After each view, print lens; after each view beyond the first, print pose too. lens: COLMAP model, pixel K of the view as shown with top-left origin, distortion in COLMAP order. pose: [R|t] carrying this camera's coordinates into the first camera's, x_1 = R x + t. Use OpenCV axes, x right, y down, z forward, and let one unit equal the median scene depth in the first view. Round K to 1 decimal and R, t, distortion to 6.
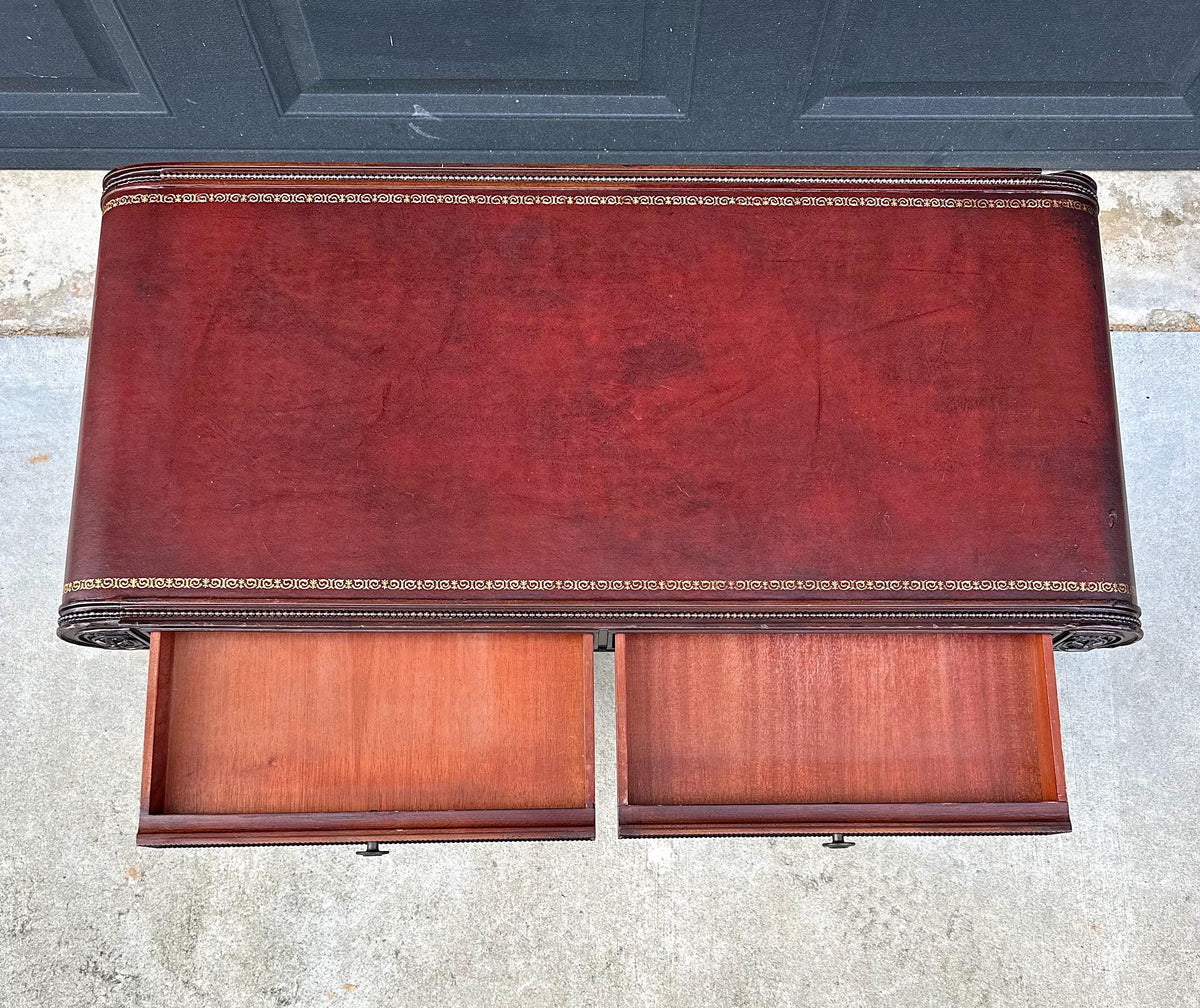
lens RADIAL K [[1144.8, 0, 604.6], [0, 1144.8, 664.3], [0, 0, 1]] dist [0.166322, -0.318297]
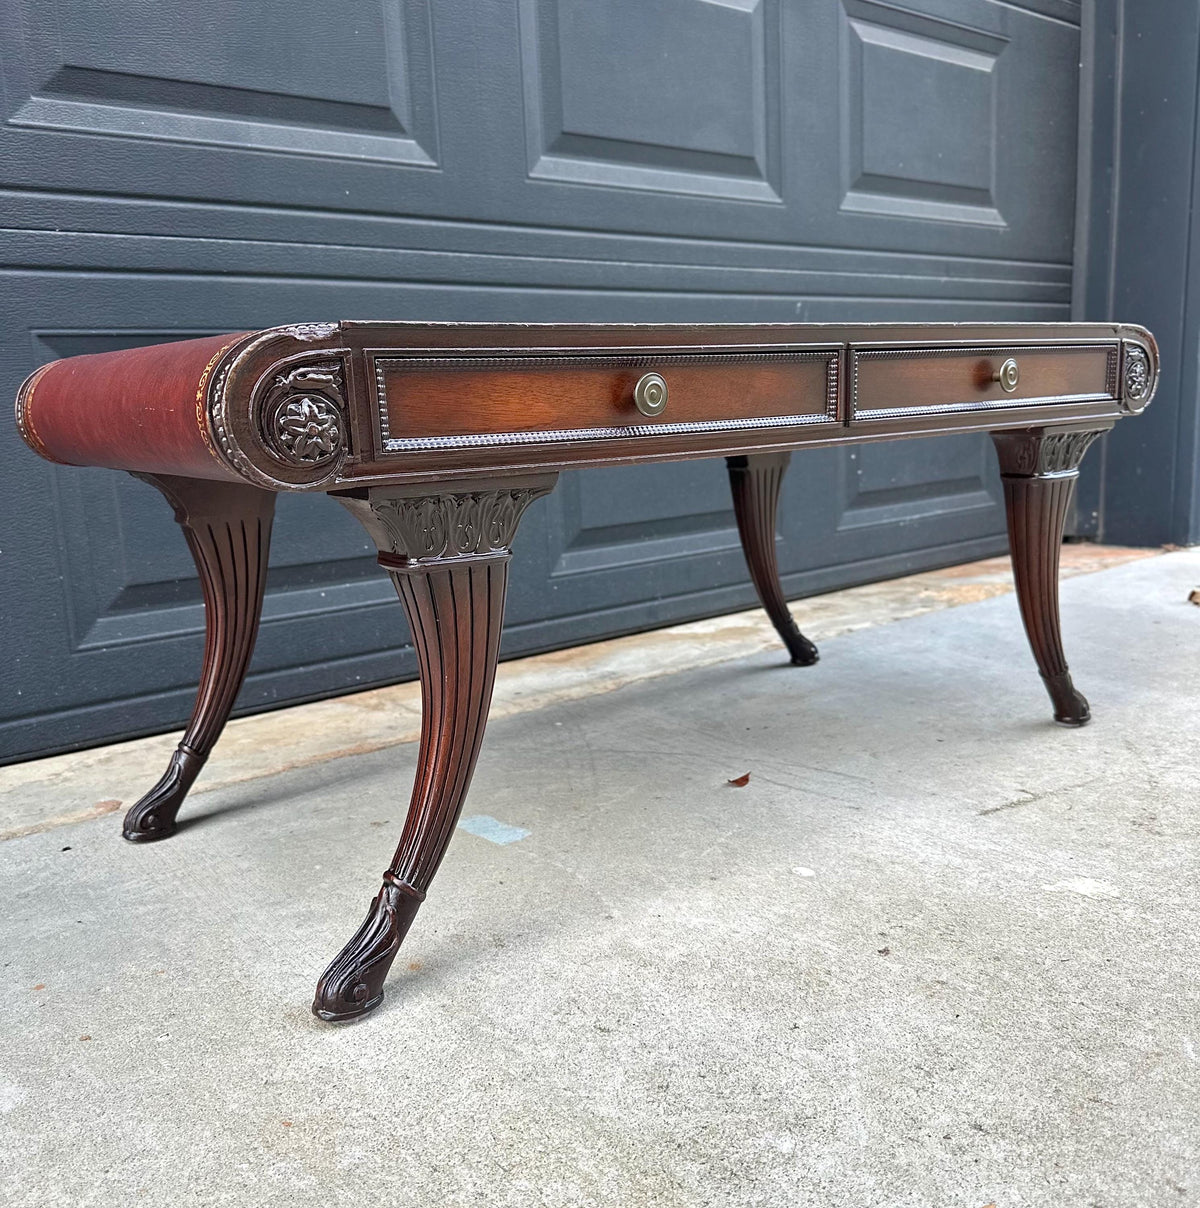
lens RADIAL K [[1130.7, 0, 591.2], [0, 1130.7, 619.8], [0, 0, 1]] dist [0.172242, -0.377367]
pose [[0.783808, -0.163912, 0.598980, -0.523942], [0.614540, 0.343524, -0.710163, 0.402479], [-0.089360, 0.924729, 0.369988, 0.673869]]
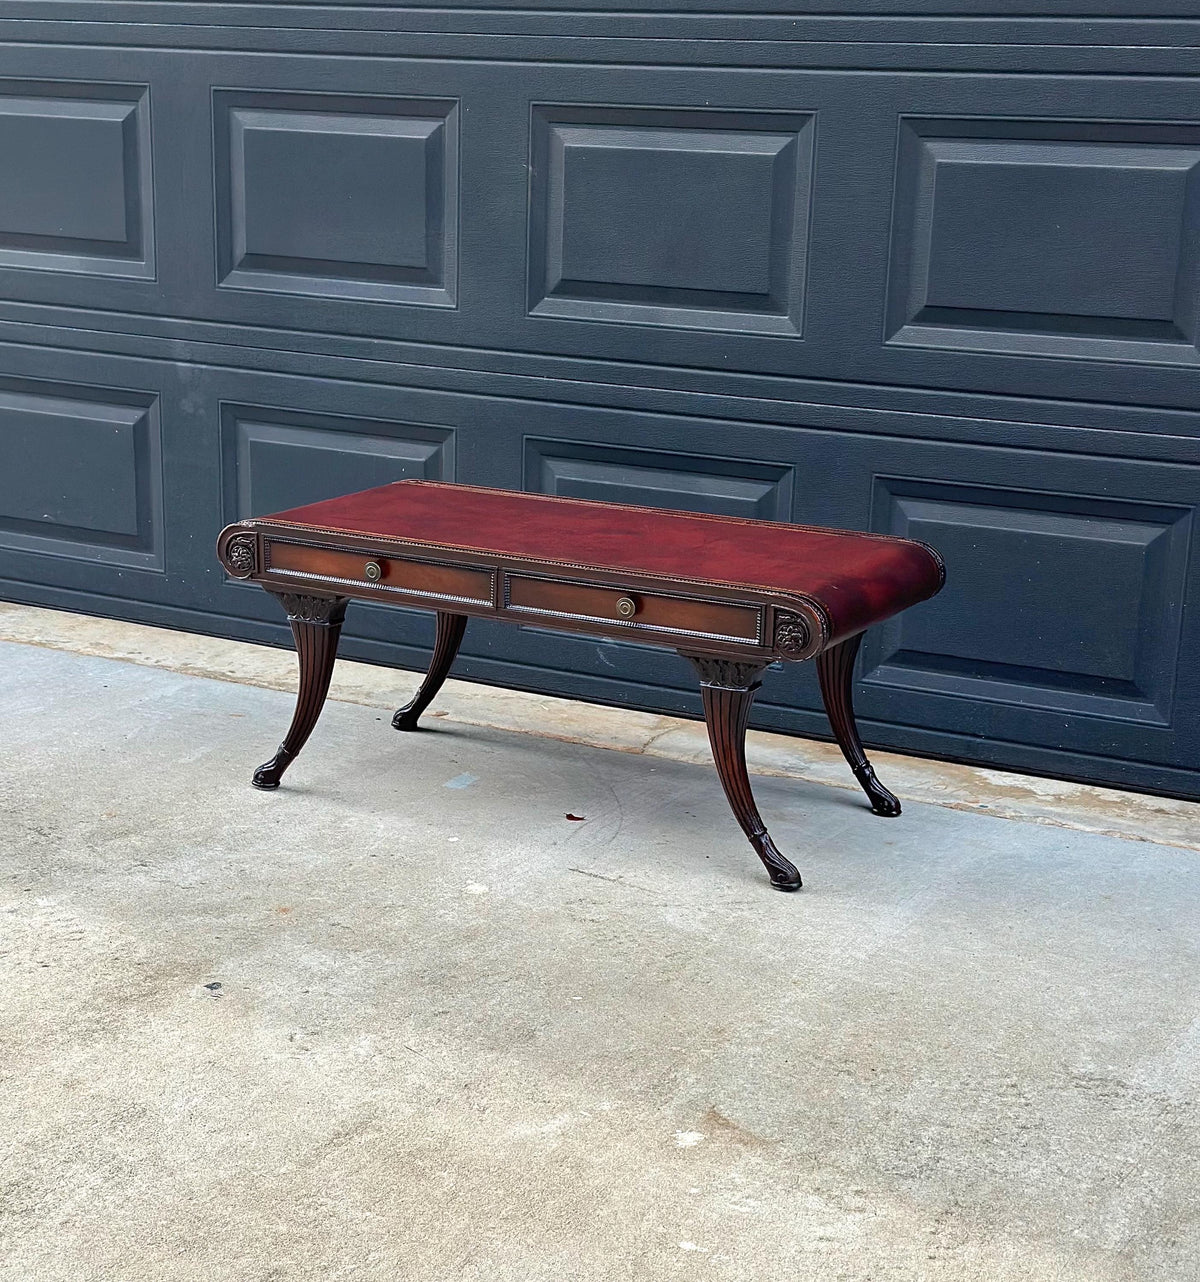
lens RADIAL K [[2319.2, 0, 598.3], [0, 2319.2, 759.2], [0, 0, 1]] dist [0.144895, -0.066741]
pose [[0.876956, 0.144661, -0.458281, 1.207075], [-0.471386, 0.444490, -0.761725, 1.831164], [0.093510, 0.884026, 0.457989, -0.150073]]
